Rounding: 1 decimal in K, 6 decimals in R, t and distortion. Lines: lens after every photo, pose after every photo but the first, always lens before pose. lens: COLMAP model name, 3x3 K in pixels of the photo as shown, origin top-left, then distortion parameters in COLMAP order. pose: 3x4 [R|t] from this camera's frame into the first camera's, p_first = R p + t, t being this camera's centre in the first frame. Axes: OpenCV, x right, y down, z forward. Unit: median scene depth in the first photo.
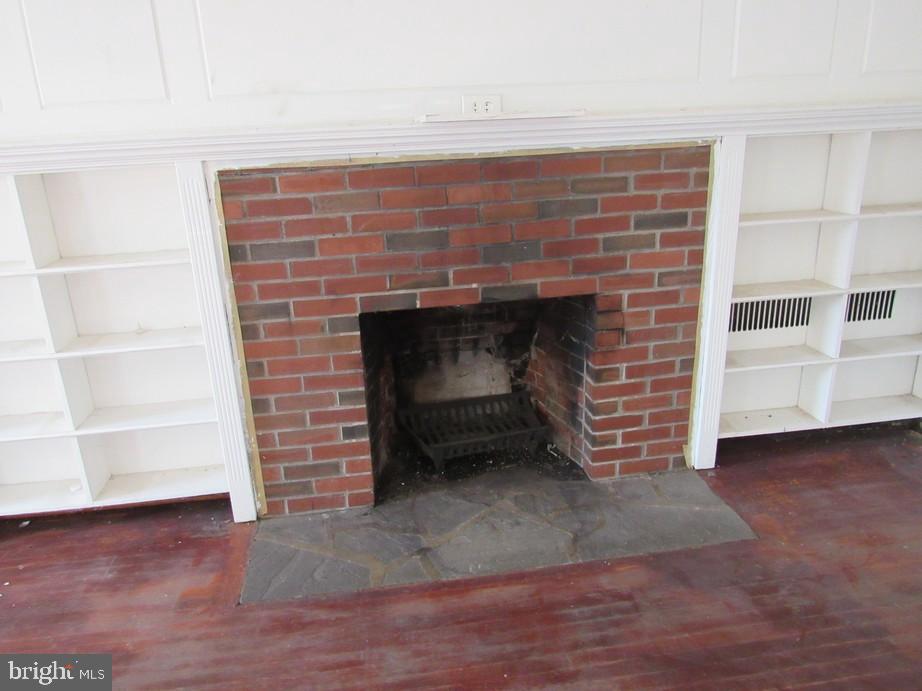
lens RADIAL K [[652.8, 0, 453.2], [0, 652.8, 339.7], [0, 0, 1]] dist [0.004587, 0.000591]
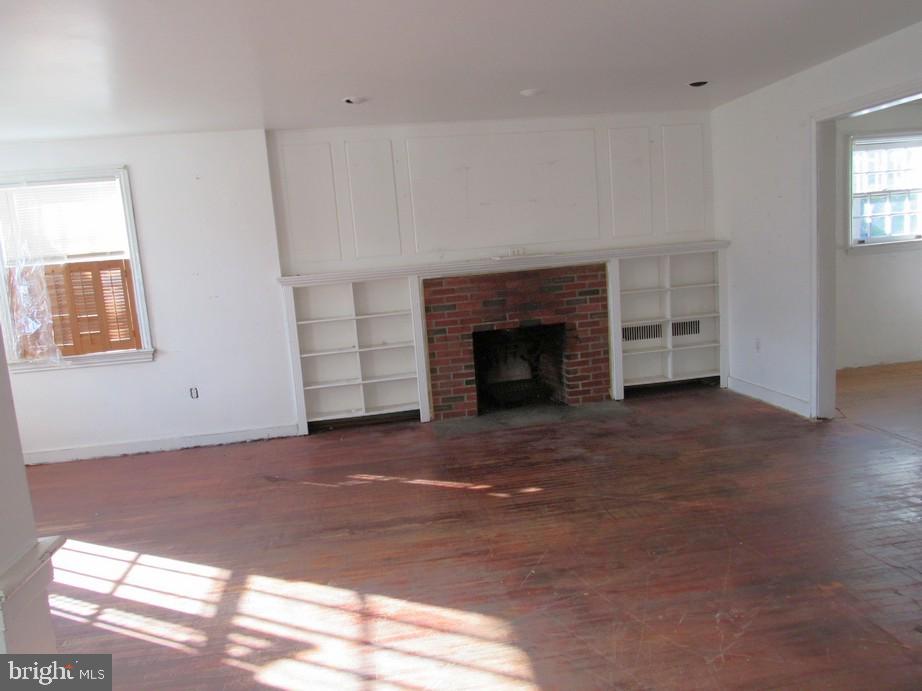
lens RADIAL K [[652.8, 0, 462.3], [0, 652.8, 347.3], [0, 0, 1]] dist [0.004587, 0.000591]
pose [[0.999183, -0.038619, 0.011917, -0.205912], [0.040044, 0.985881, -0.162588, 0.411818], [-0.005470, 0.162932, 0.986622, -1.436932]]
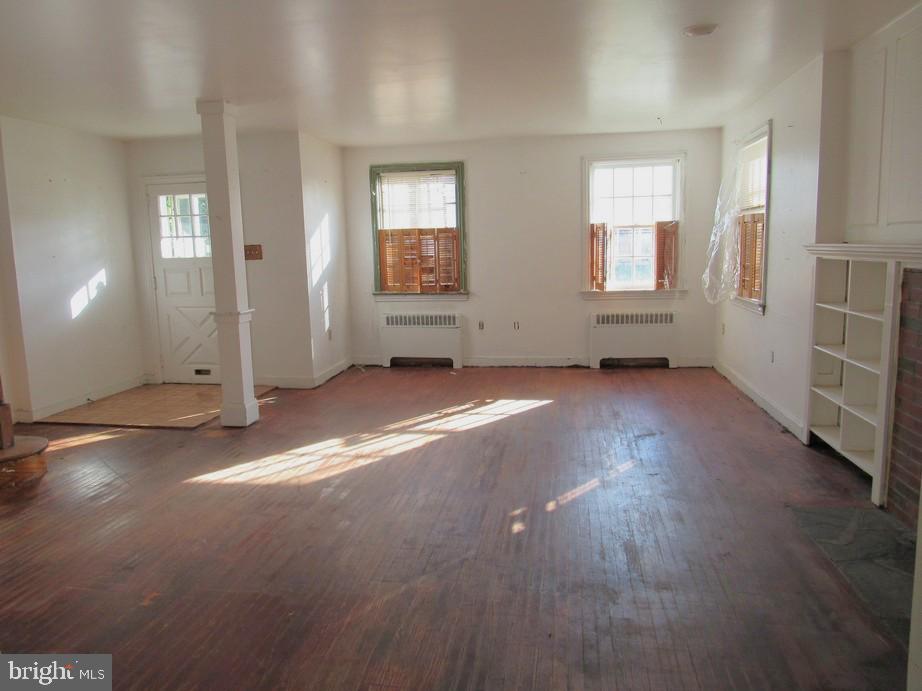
lens RADIAL K [[652.8, 0, 454.5], [0, 652.8, 346.9], [0, 0, 1]] dist [0.004587, 0.000591]
pose [[-0.298658, 0.185906, -0.936078, 1.271197], [-0.255954, 0.929307, 0.266224, -0.195122], [0.919397, 0.319103, -0.229962, 0.372520]]
